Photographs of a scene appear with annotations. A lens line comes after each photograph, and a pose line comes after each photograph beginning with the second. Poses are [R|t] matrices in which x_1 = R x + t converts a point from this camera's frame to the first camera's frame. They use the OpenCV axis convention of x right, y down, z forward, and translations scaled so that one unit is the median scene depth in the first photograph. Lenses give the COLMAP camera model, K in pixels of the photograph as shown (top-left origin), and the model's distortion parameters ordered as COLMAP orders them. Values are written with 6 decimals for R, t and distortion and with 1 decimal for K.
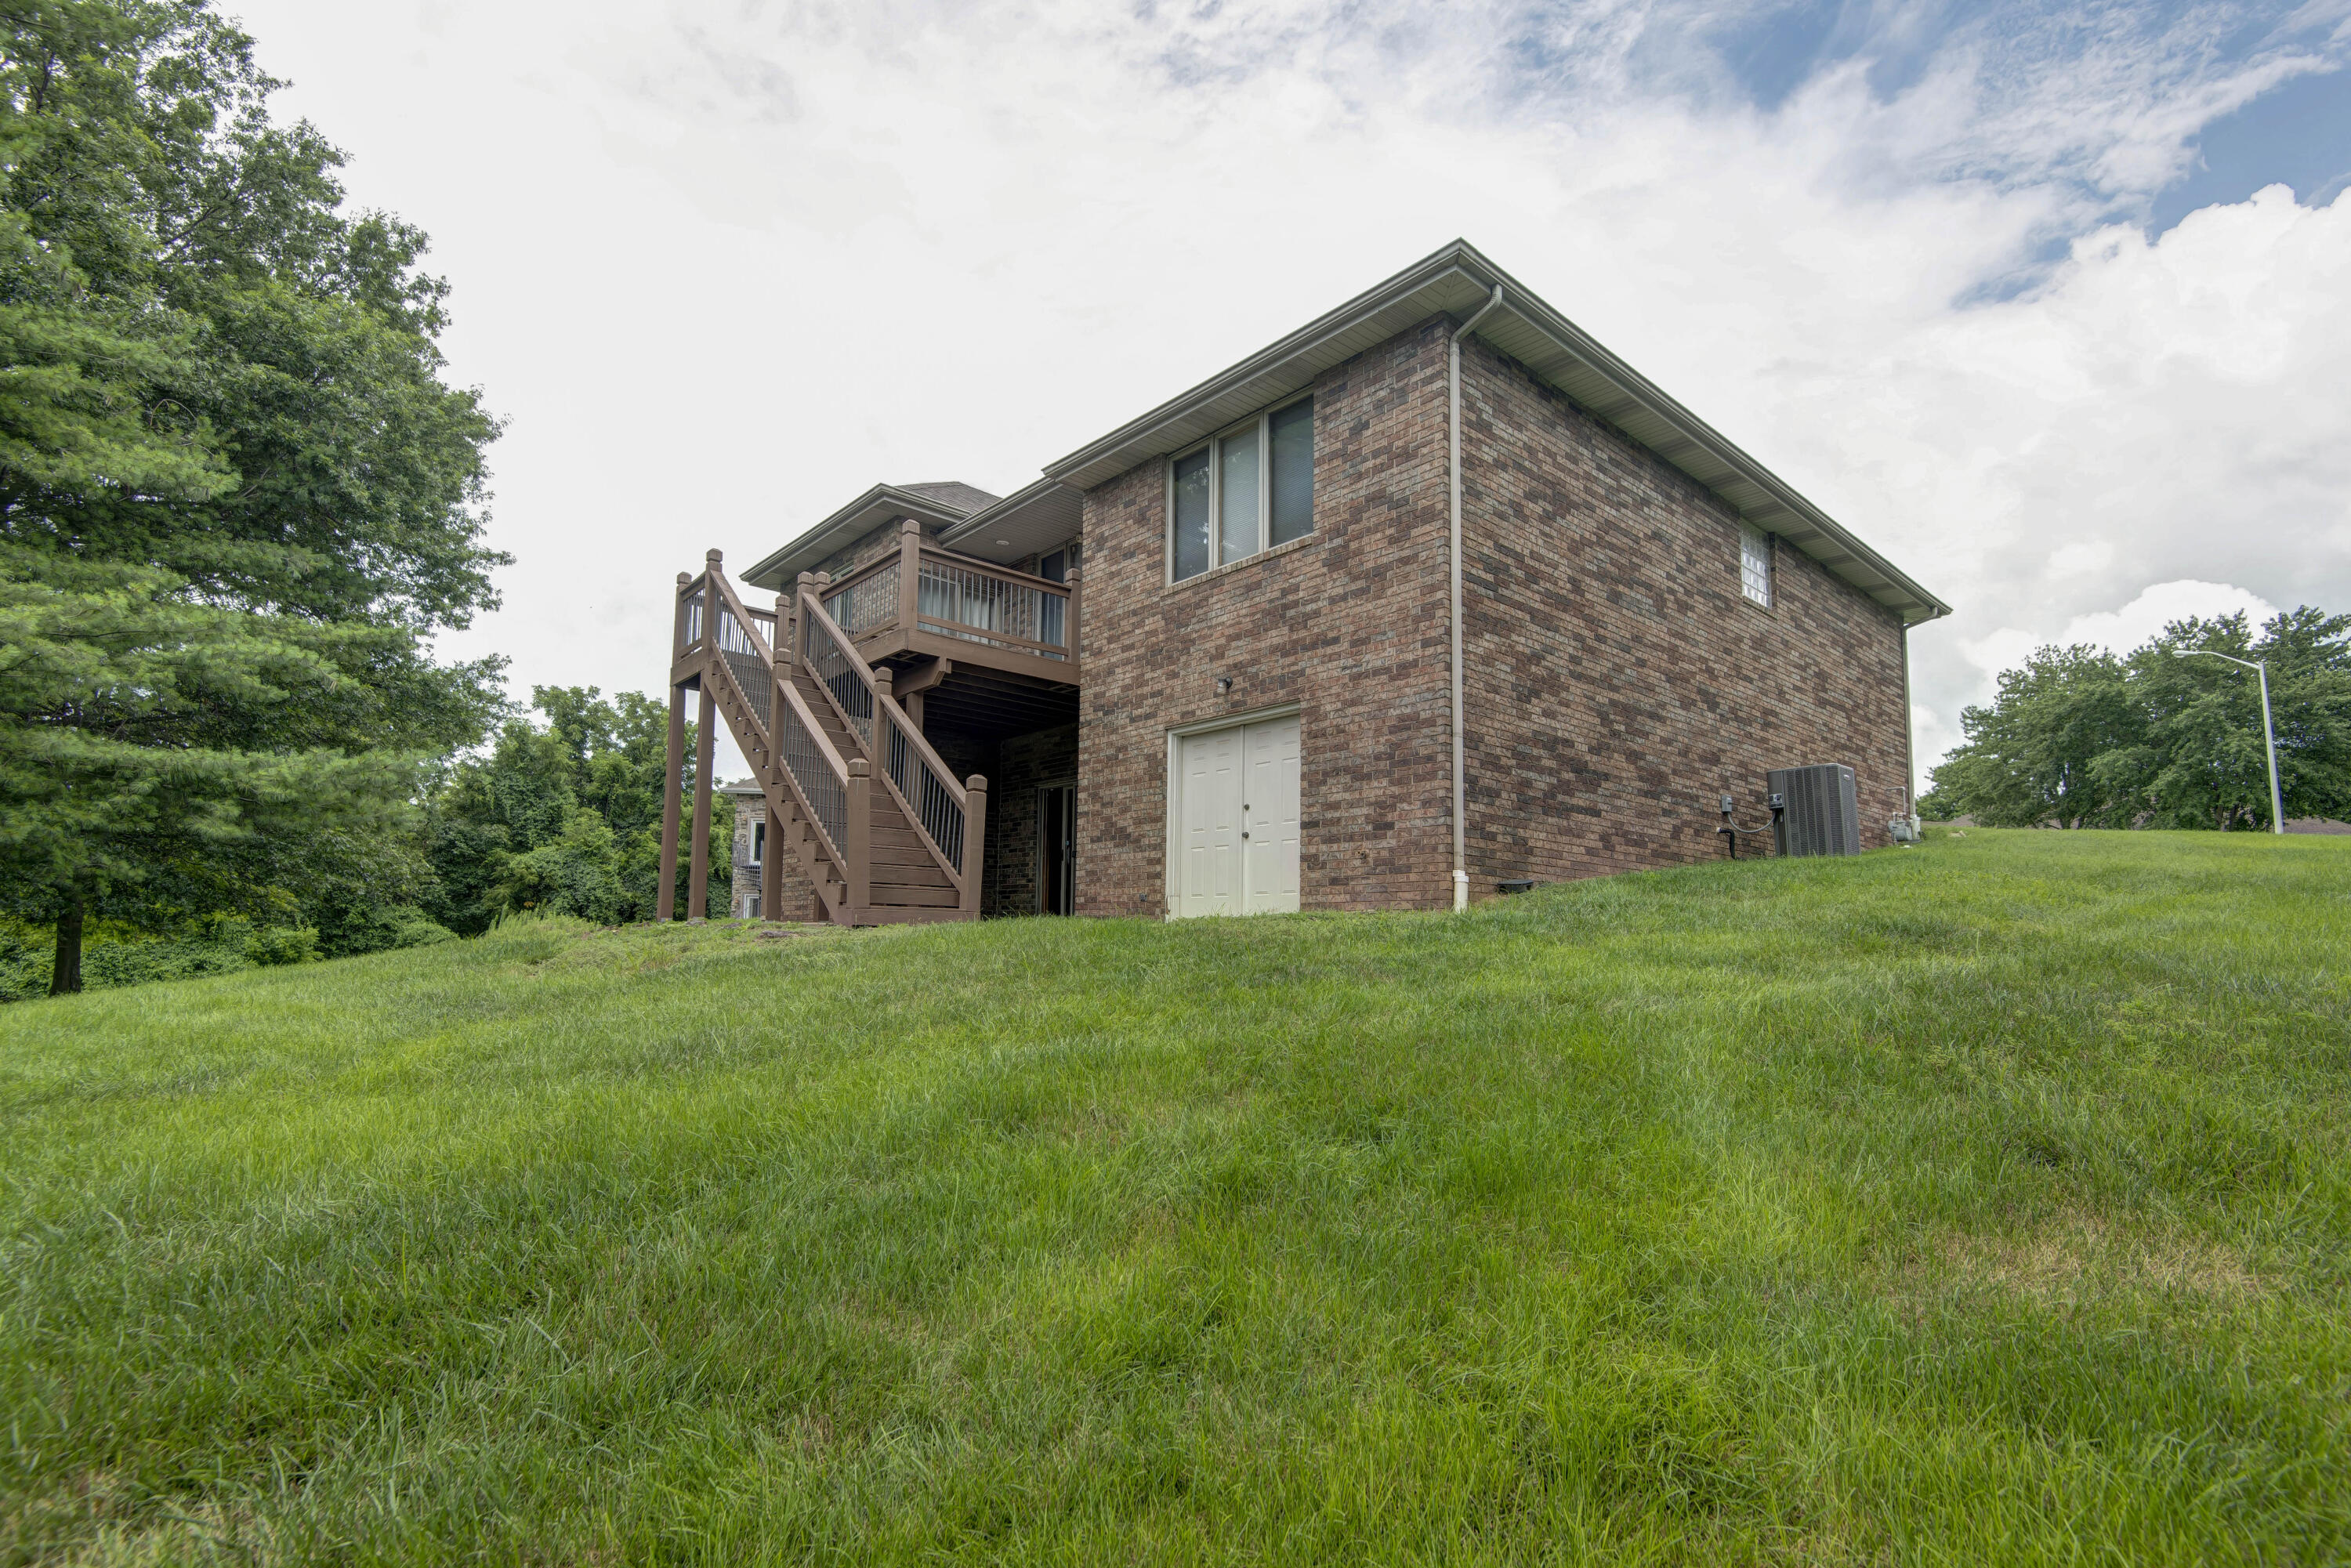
lens RADIAL K [[1085.1, 0, 1161.3], [0, 1085.1, 801.0], [0, 0, 1]] dist [0.025537, -0.000557]
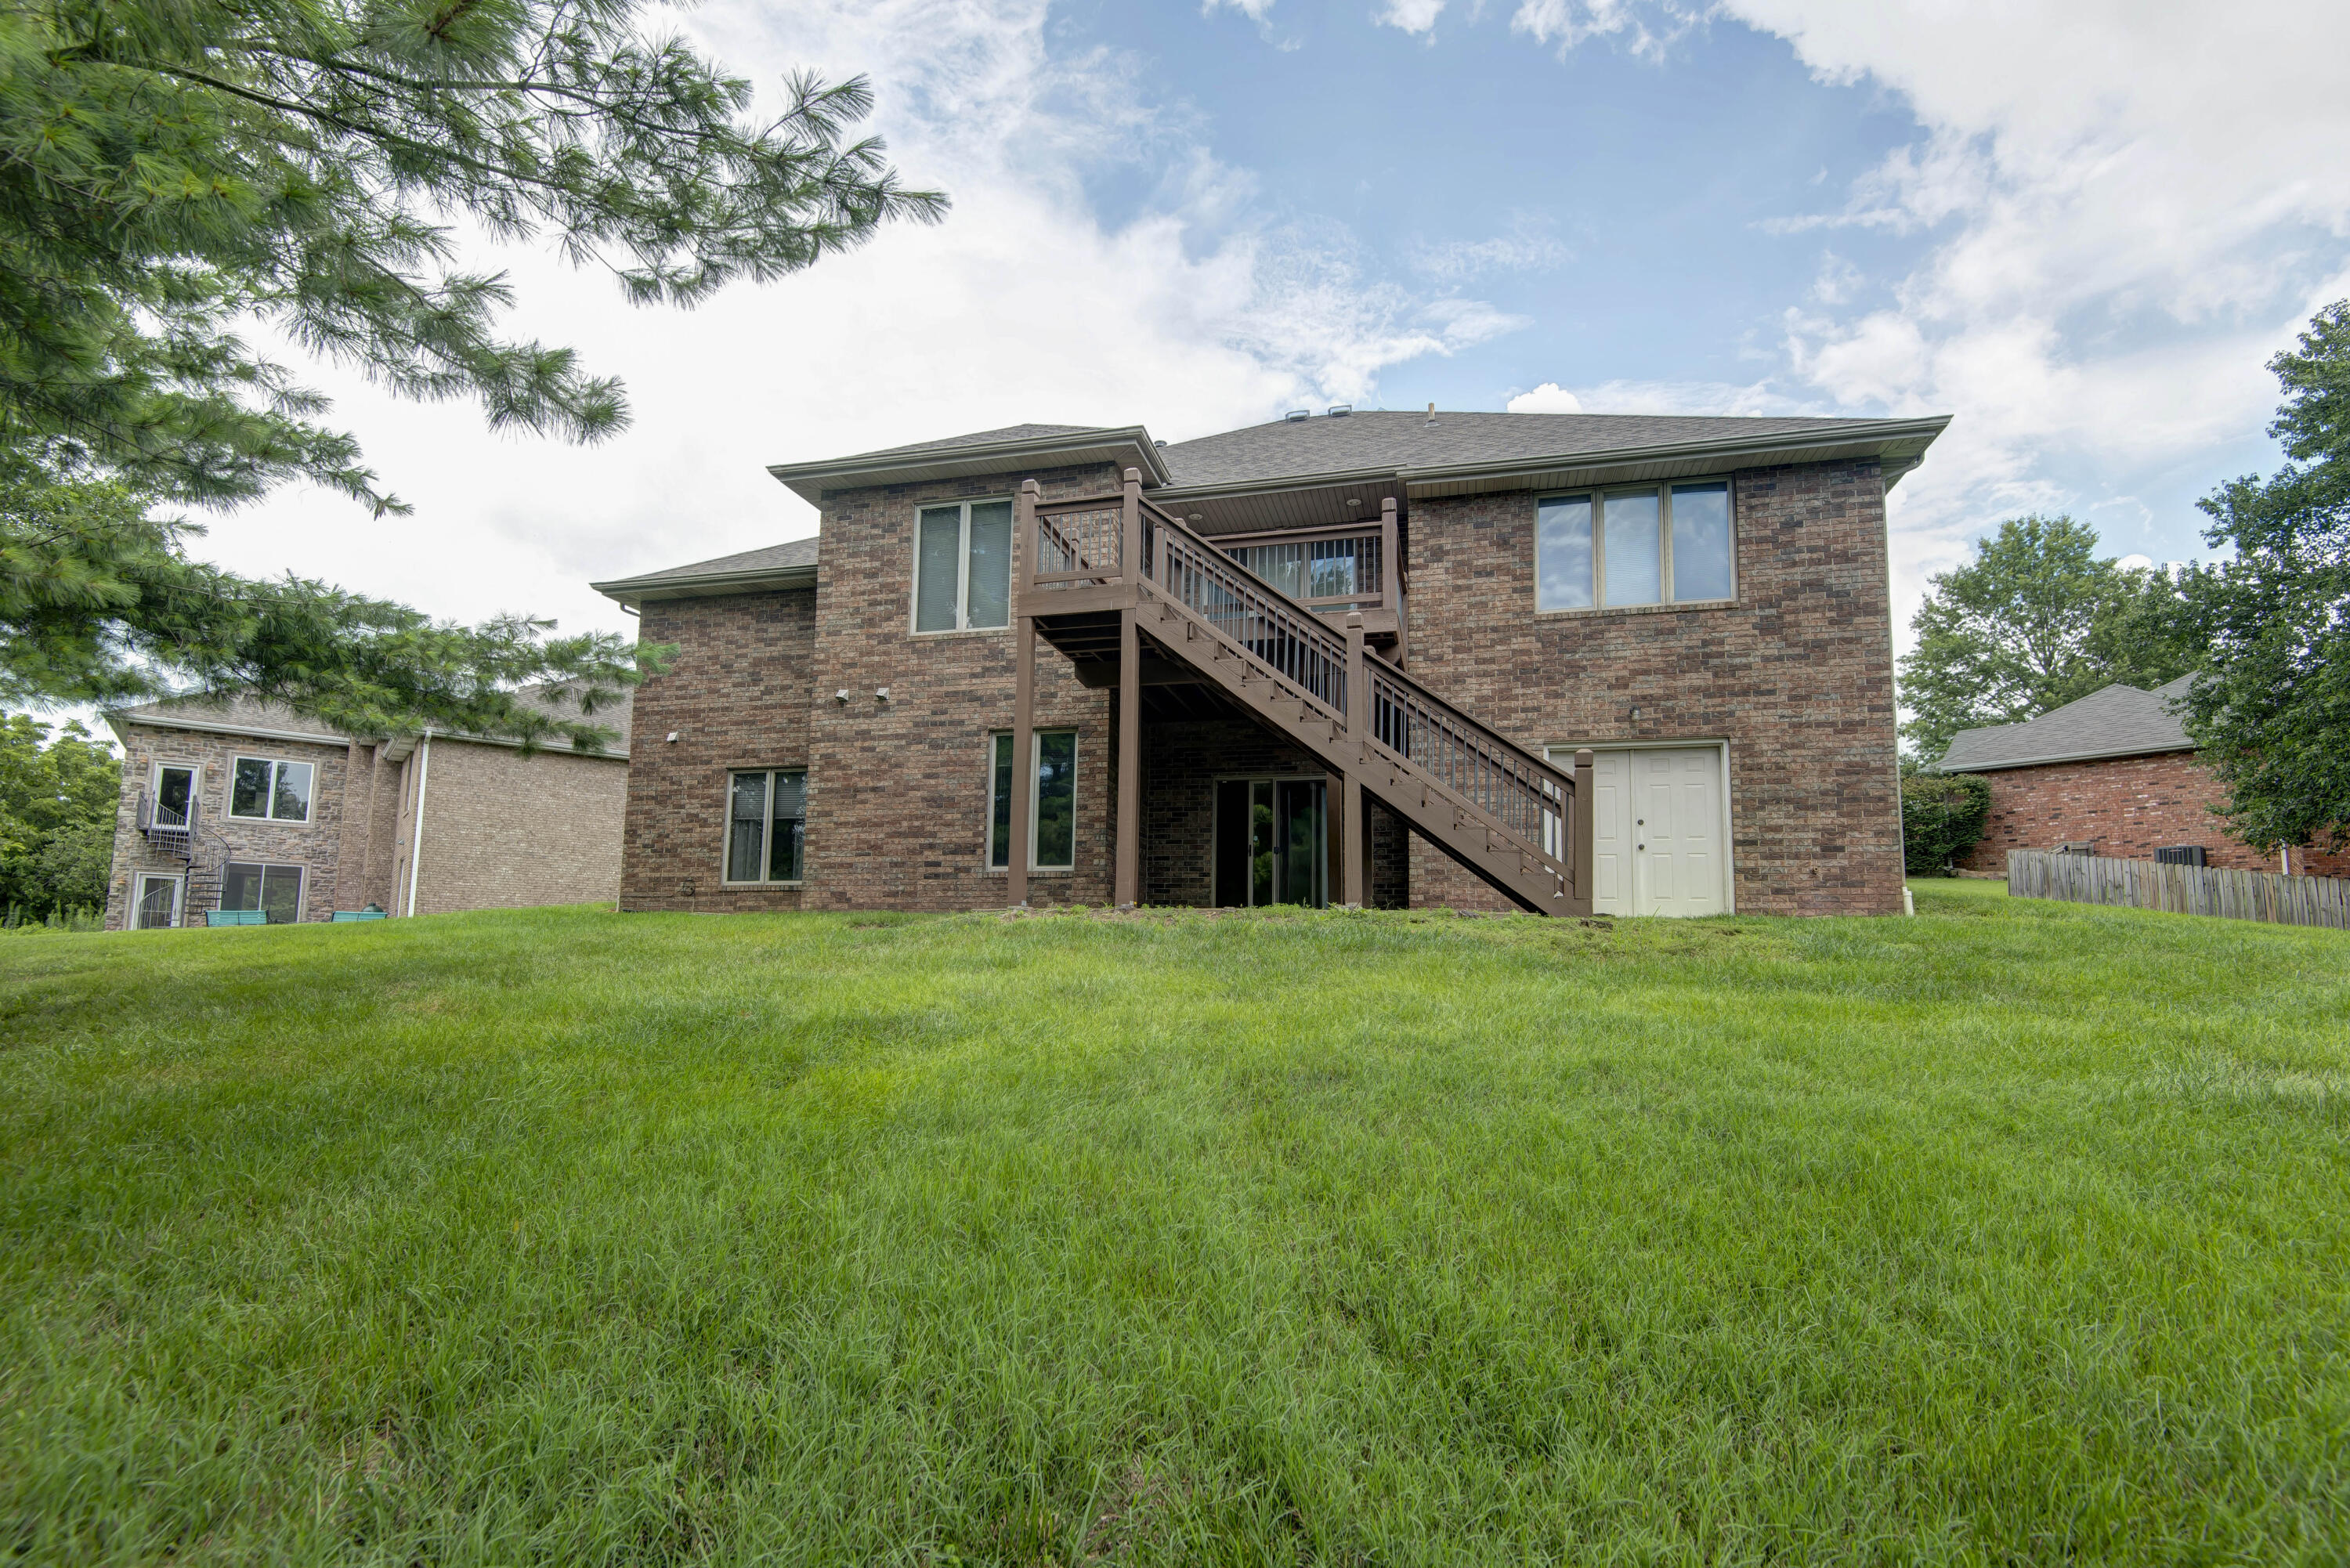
lens RADIAL K [[1084.6, 0, 1162.9], [0, 1084.6, 785.6], [0, 0, 1]] dist [0.025537, -0.000557]
pose [[0.827468, 0.088285, 0.554528, -1.073035], [-0.079161, 0.996041, -0.040454, 0.059152], [-0.555904, -0.010423, 0.831181, 0.362391]]
